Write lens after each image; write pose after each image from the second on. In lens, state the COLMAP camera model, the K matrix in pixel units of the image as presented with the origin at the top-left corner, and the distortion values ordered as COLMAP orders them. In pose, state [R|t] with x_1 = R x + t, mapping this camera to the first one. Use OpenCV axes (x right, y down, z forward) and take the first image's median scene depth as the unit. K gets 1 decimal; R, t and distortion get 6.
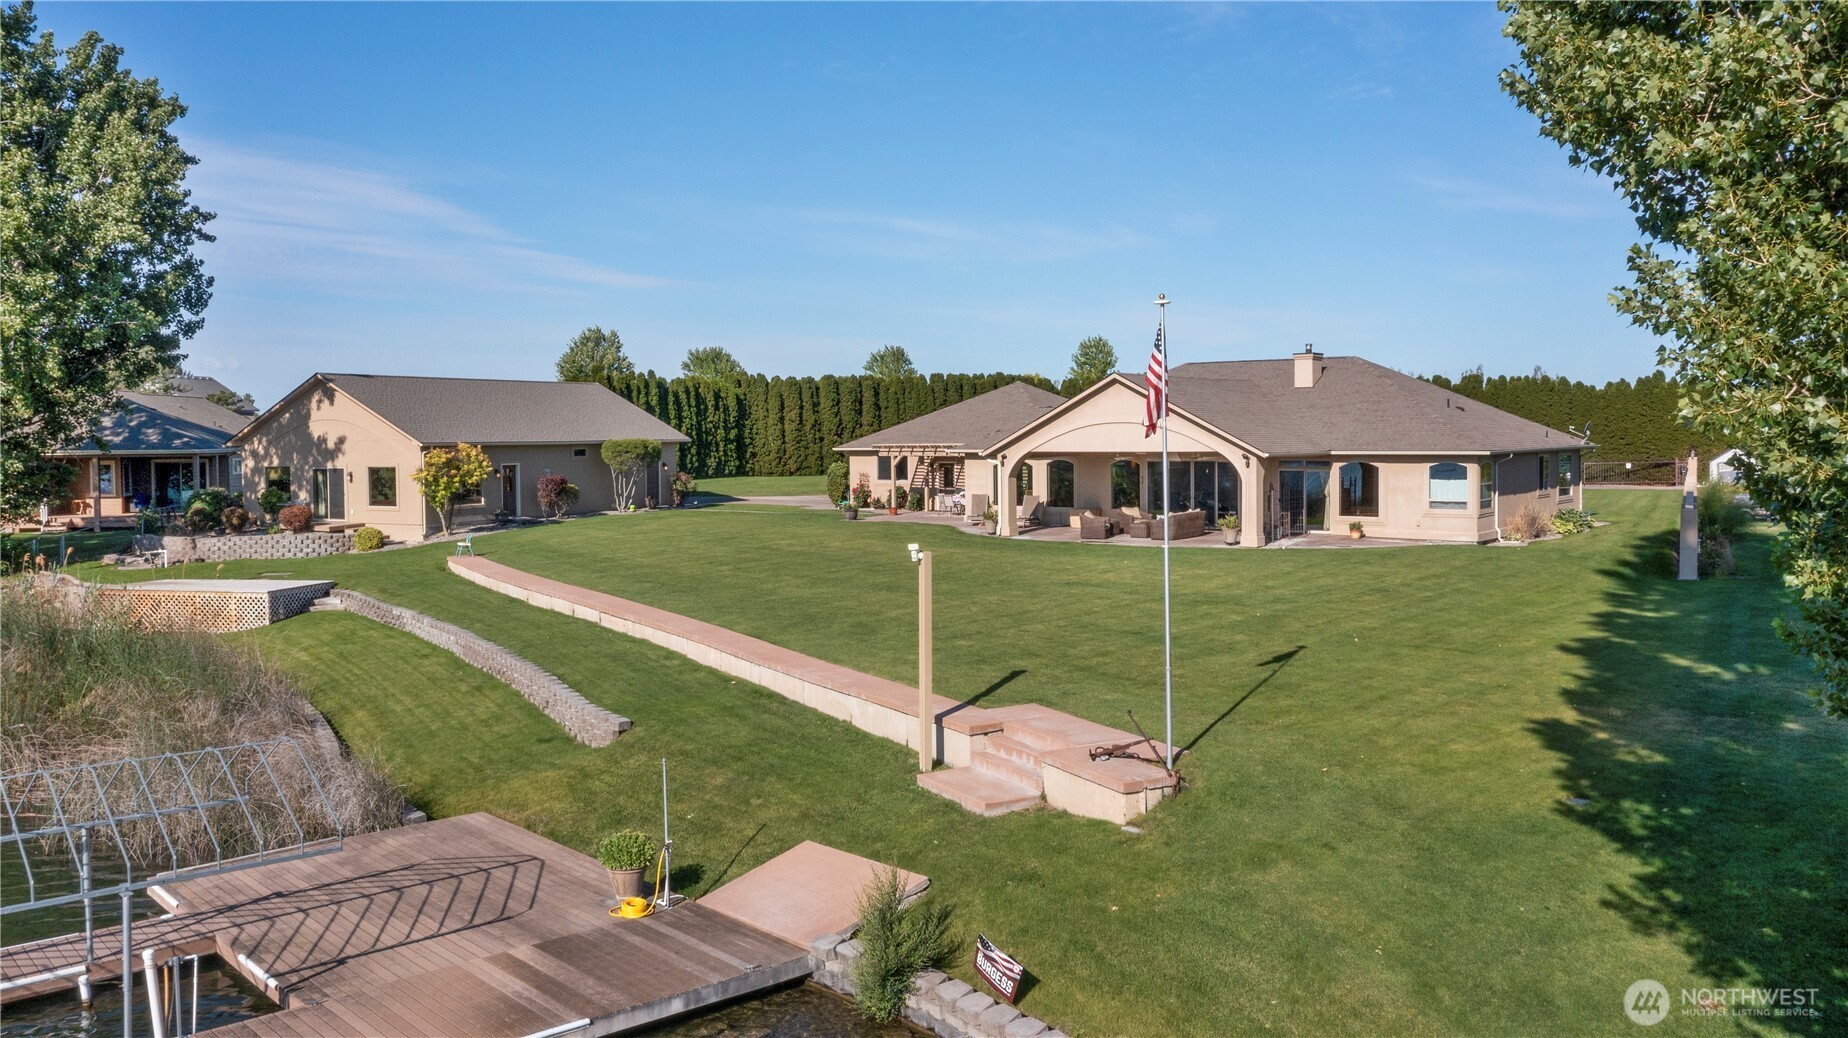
lens RADIAL K [[1477.5, 0, 924.0], [0, 1477.5, 519.0], [0, 0, 1]] dist [-0.000247, 0.002499]
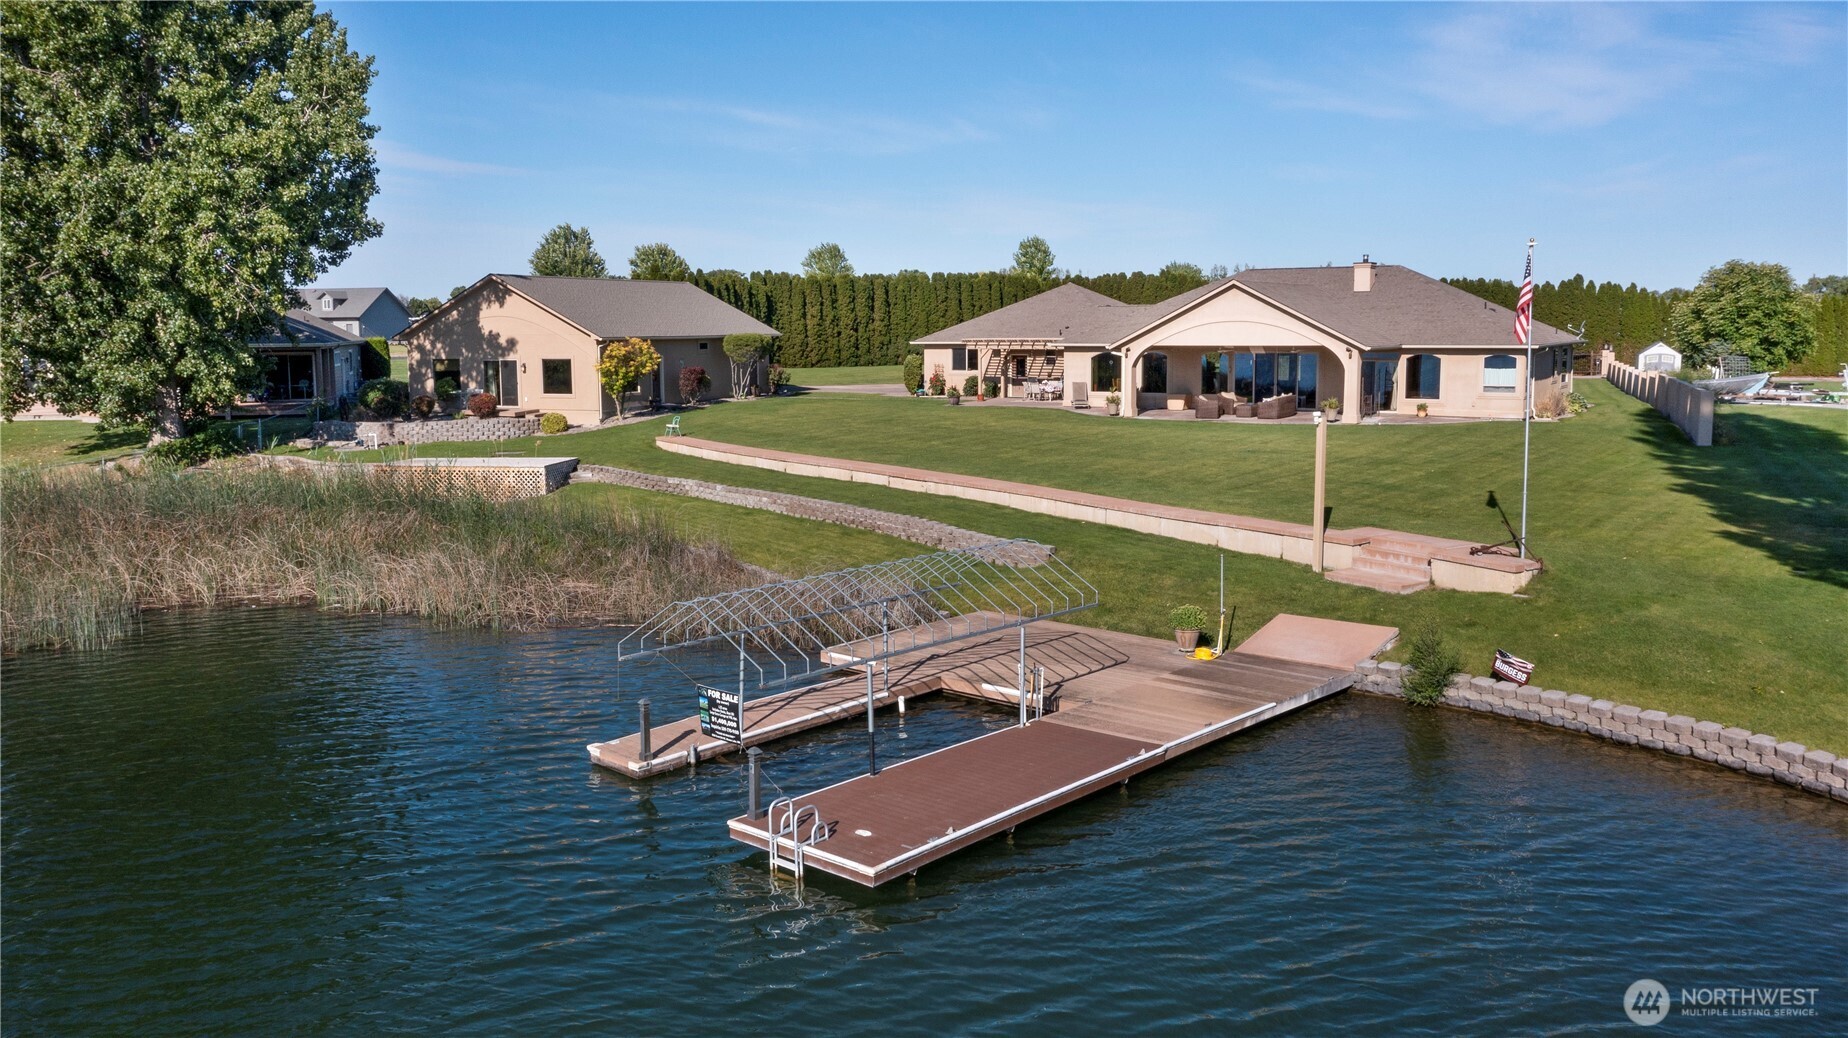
lens RADIAL K [[1463.4, 0, 924.0], [0, 1463.4, 519.0], [0, 0, 1]] dist [-0.027134, 0.017134]
pose [[0.994551, -0.012298, 0.103521, -0.202124], [0.004727, 0.997316, 0.073066, 0.006039], [-0.104142, -0.072179, 0.991940, -0.135468]]
